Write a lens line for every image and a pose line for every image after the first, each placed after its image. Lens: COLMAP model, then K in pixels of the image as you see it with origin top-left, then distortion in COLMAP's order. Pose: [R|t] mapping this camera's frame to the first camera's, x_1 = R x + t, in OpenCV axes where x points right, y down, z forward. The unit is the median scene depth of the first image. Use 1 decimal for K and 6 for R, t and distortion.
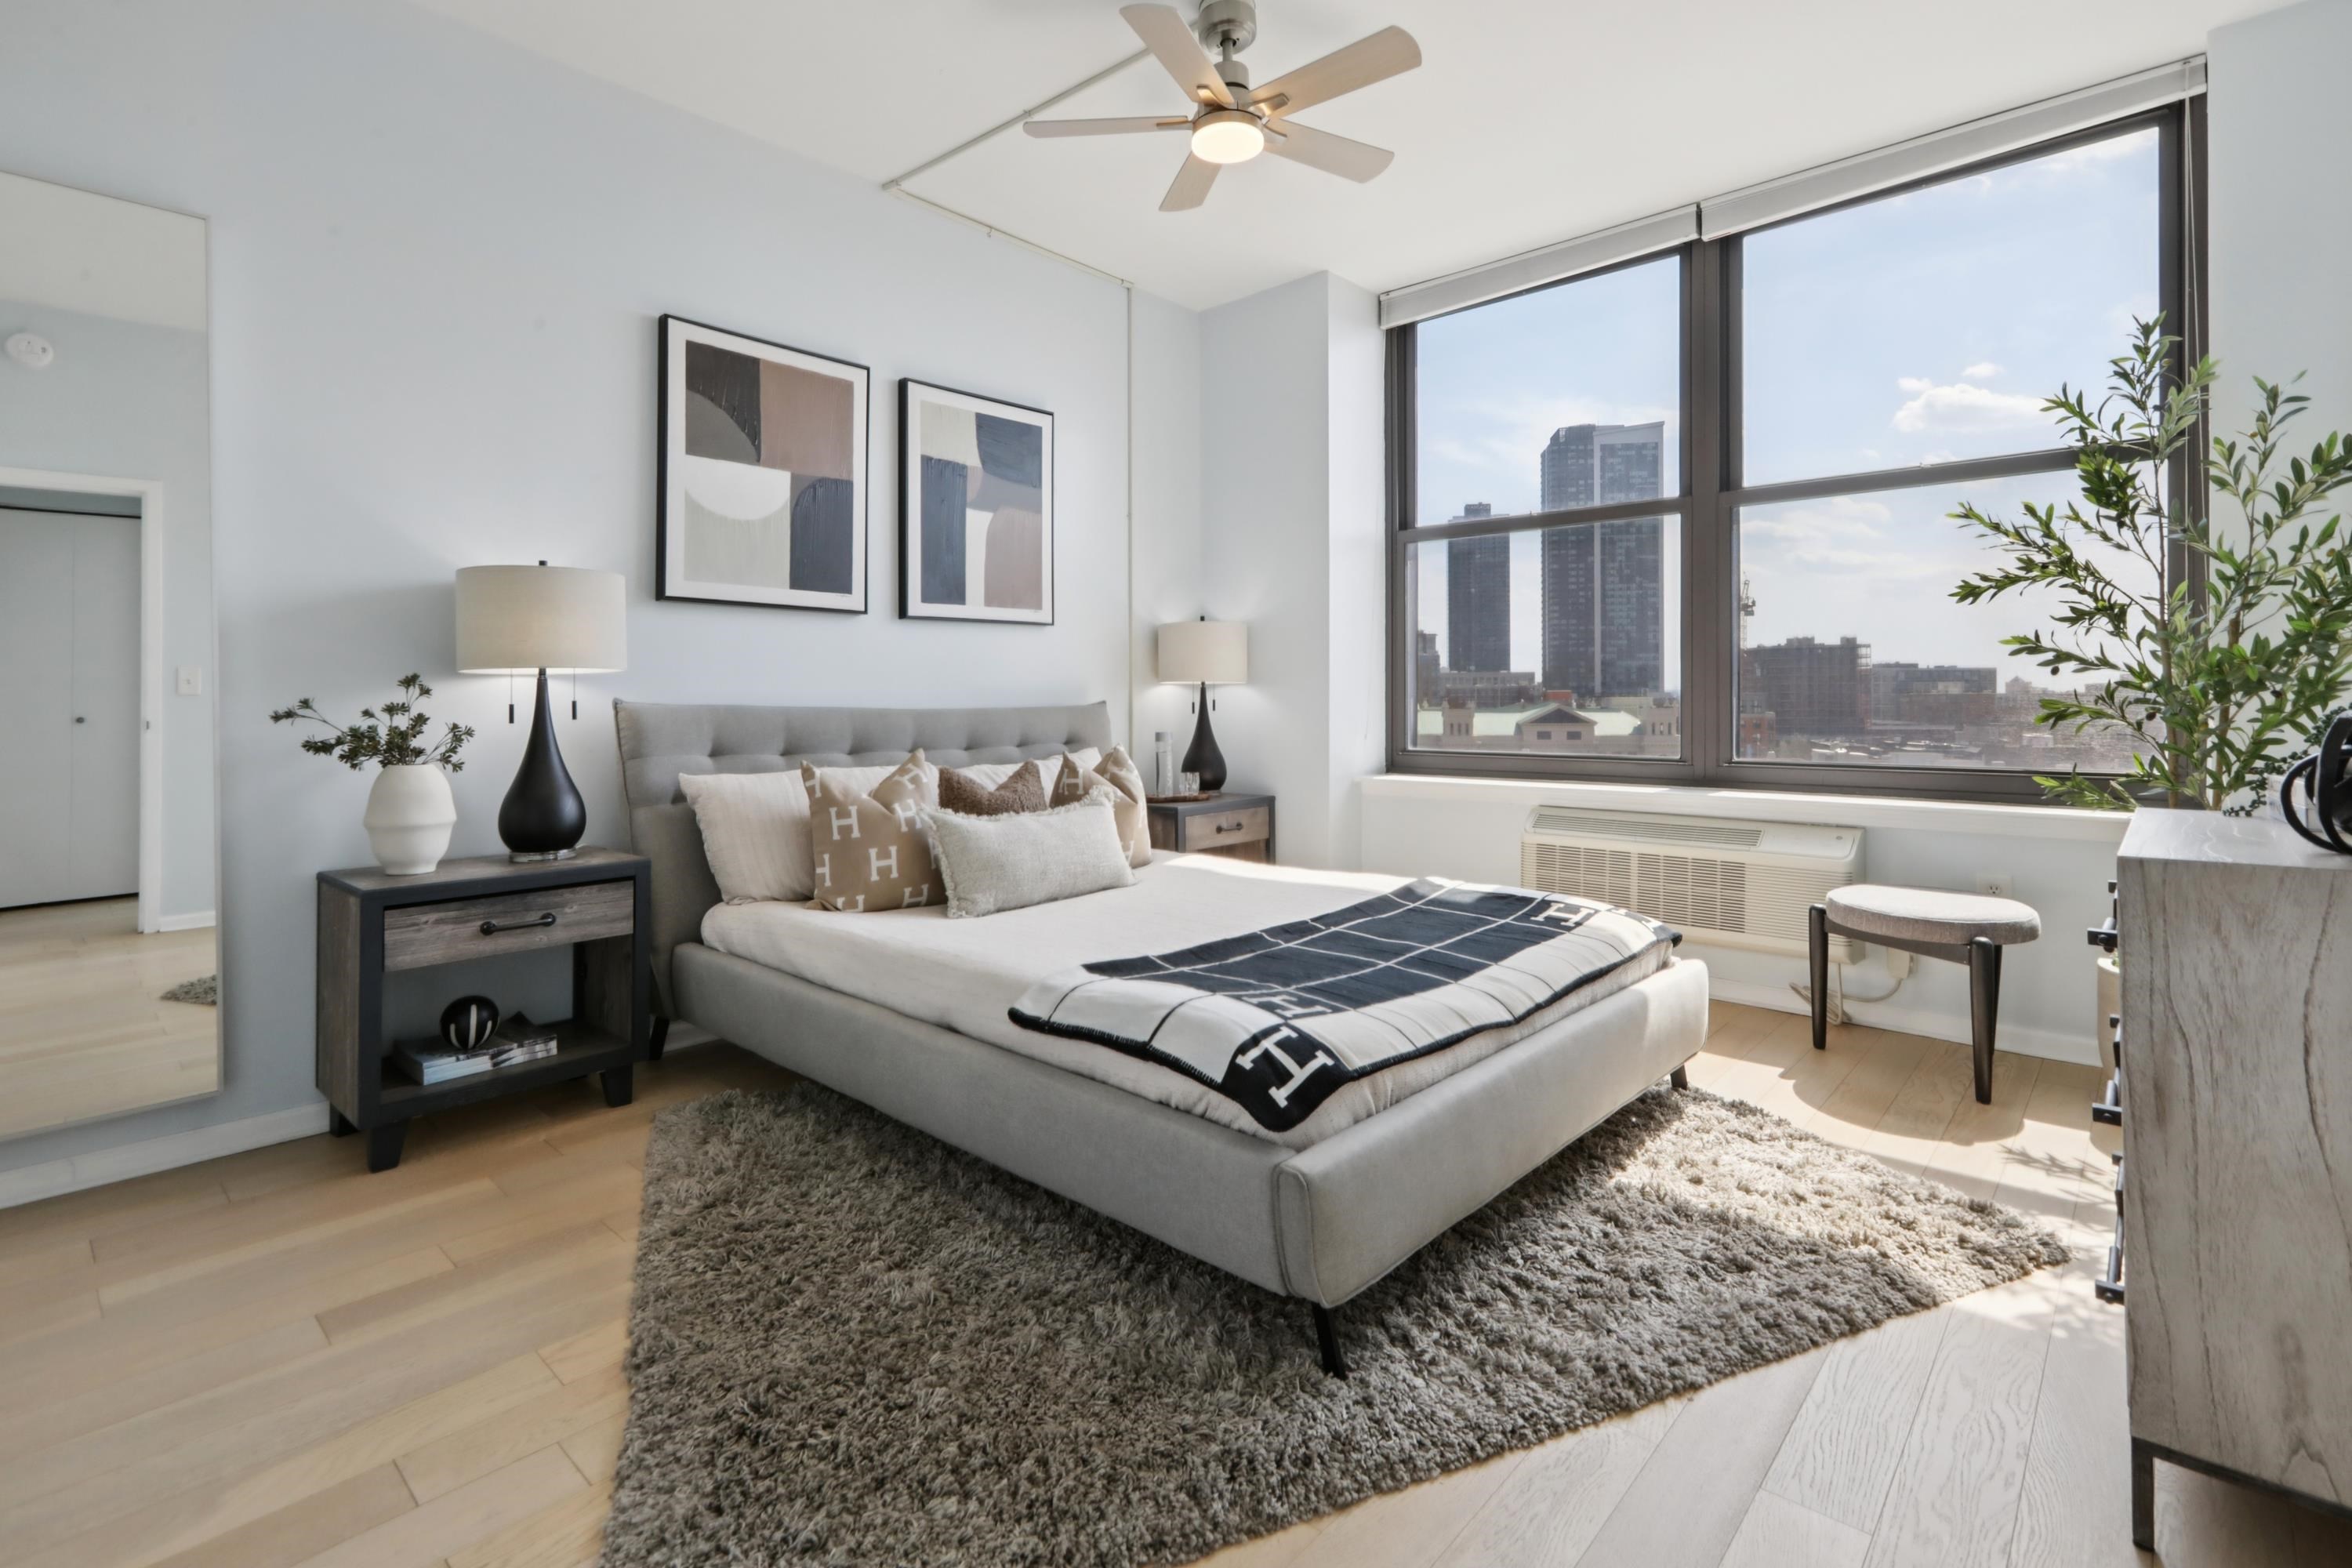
lens RADIAL K [[1070.7, 0, 1174.6], [0, 1070.7, 698.7], [0, 0, 1]] dist [-0.003349, 0.000793]
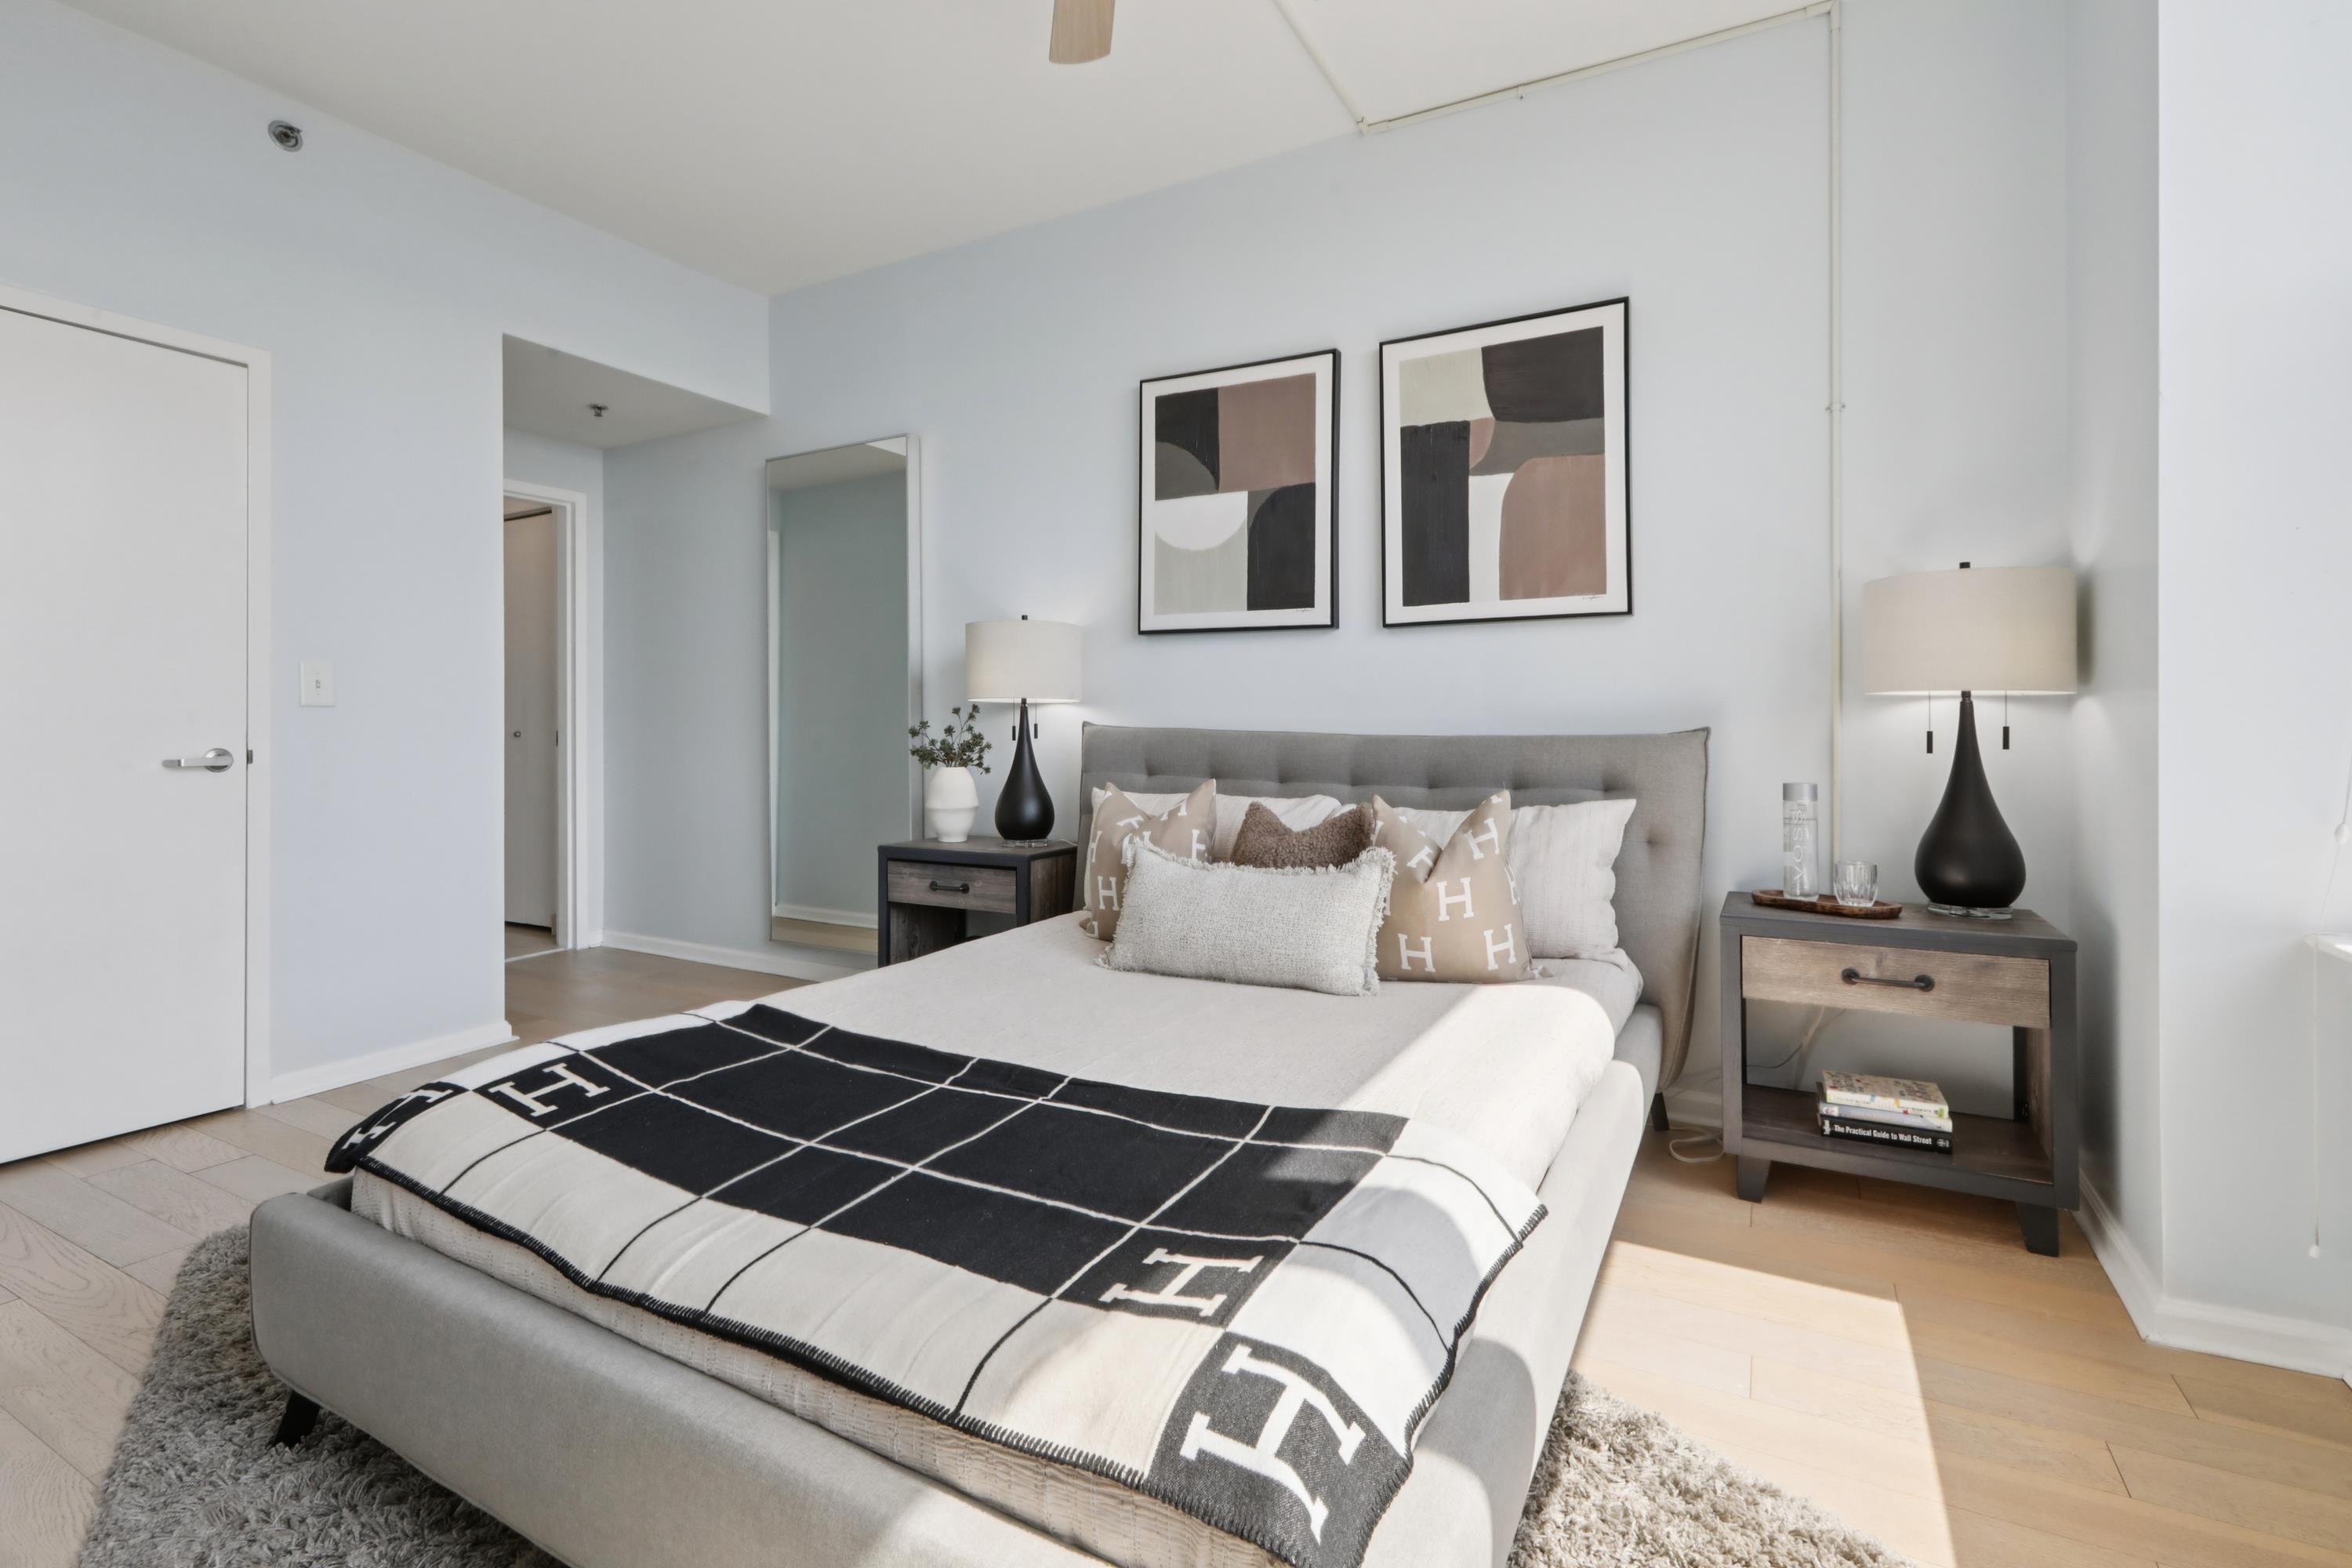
lens RADIAL K [[1070.7, 0, 1192.2], [0, 1070.7, 706.7], [0, 0, 1]] dist [-0.003349, 0.000793]
pose [[0.259243, -0.013148, -0.965723, 0.571953], [-0.003415, 0.999889, -0.014530, 0.000523], [0.965806, 0.007065, 0.259170, 0.695574]]
